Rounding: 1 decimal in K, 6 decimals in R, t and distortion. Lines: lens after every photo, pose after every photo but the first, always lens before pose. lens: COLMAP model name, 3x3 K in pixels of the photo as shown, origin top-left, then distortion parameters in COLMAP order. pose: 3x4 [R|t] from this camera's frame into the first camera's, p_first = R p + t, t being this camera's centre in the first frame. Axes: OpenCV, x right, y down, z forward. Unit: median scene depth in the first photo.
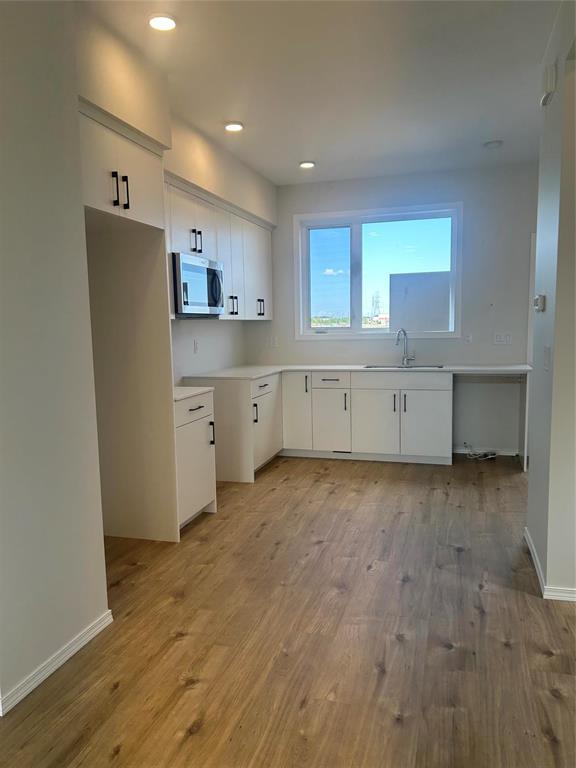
lens RADIAL K [[571.9, 0, 280.7], [0, 571.9, 397.7], [0, 0, 1]] dist [0.032089, -0.031332]
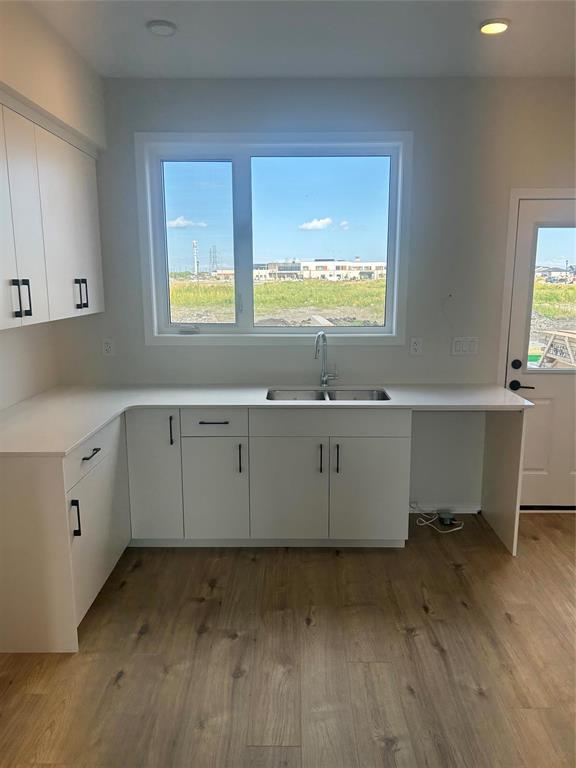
lens RADIAL K [[571.9, 0, 289.5], [0, 571.9, 383.3], [0, 0, 1]] dist [0.032089, -0.031332]
pose [[0.956446, -0.031737, 0.290178, -0.006910], [0.016014, 0.998280, 0.056400, -0.104027], [-0.291469, -0.049296, 0.955309, 0.424510]]
